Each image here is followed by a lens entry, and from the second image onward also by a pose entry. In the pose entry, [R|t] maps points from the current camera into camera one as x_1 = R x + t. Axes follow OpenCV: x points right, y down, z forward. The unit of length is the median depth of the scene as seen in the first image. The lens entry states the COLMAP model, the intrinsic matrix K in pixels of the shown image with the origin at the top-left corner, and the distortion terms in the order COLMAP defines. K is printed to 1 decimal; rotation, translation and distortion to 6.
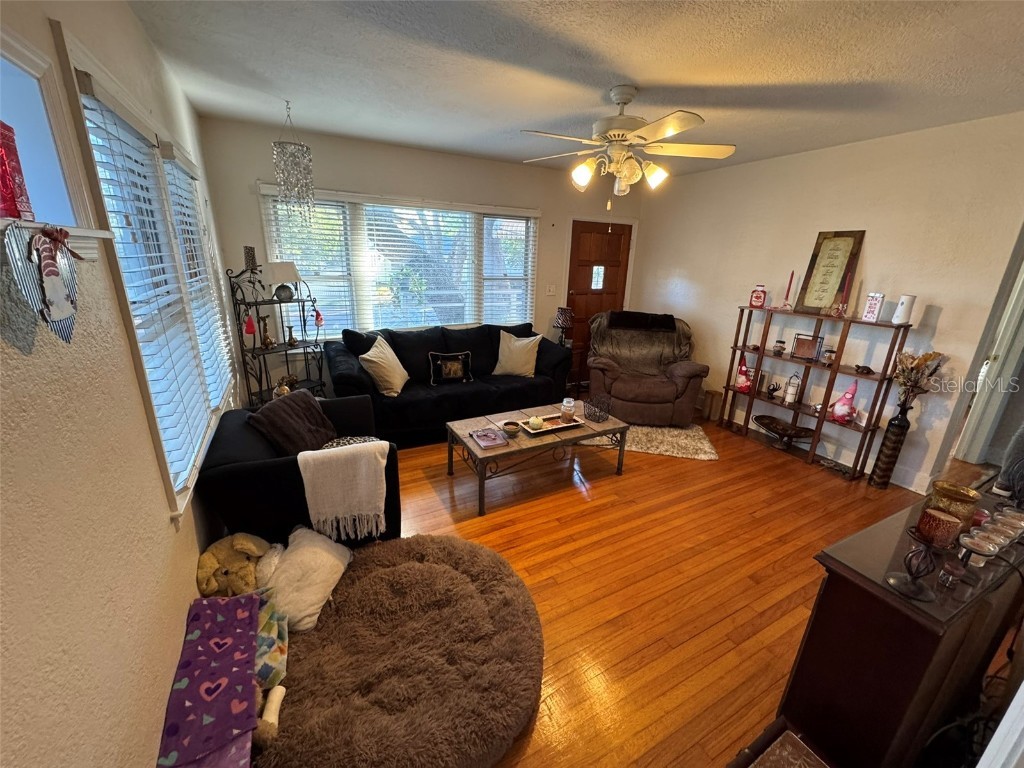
lens RADIAL K [[407.9, 0, 512.4], [0, 407.9, 384.5], [0, 0, 1]] dist [0.001717, -0.000015]
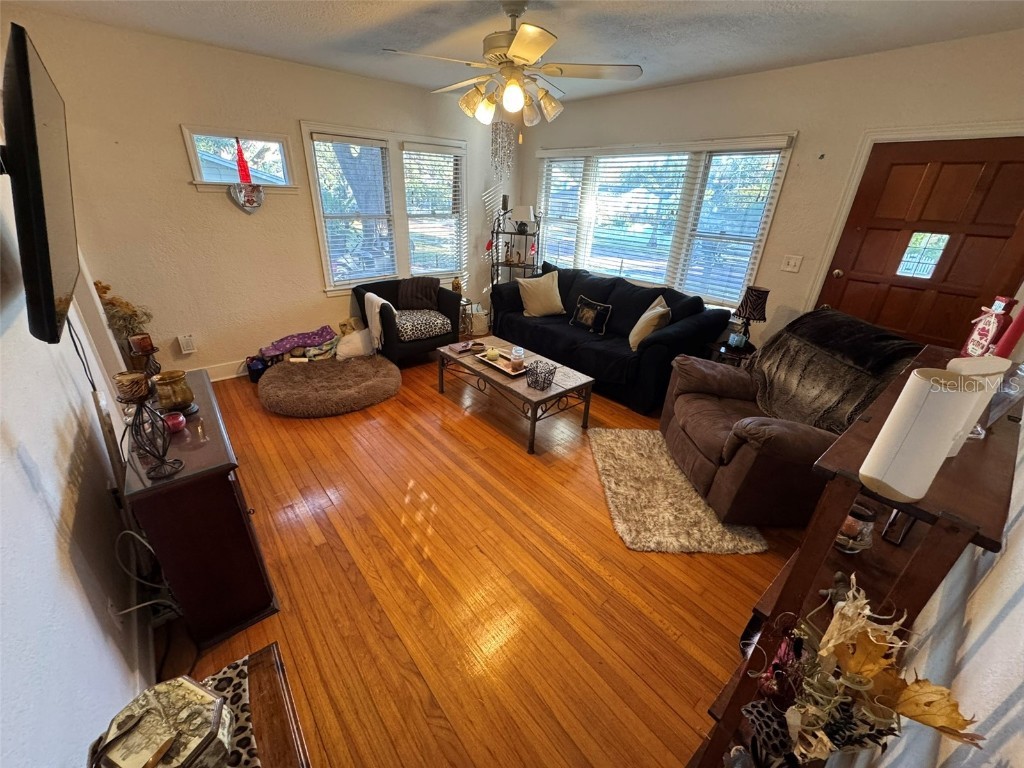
lens RADIAL K [[407.9, 0, 511.4], [0, 407.9, 383.9], [0, 0, 1]] dist [0.001717, -0.000015]
pose [[0.213045, 0.392561, -0.894711, 0.799365], [-0.329494, 0.890957, 0.312457, -0.142699], [0.919807, 0.228234, 0.319160, 0.522899]]
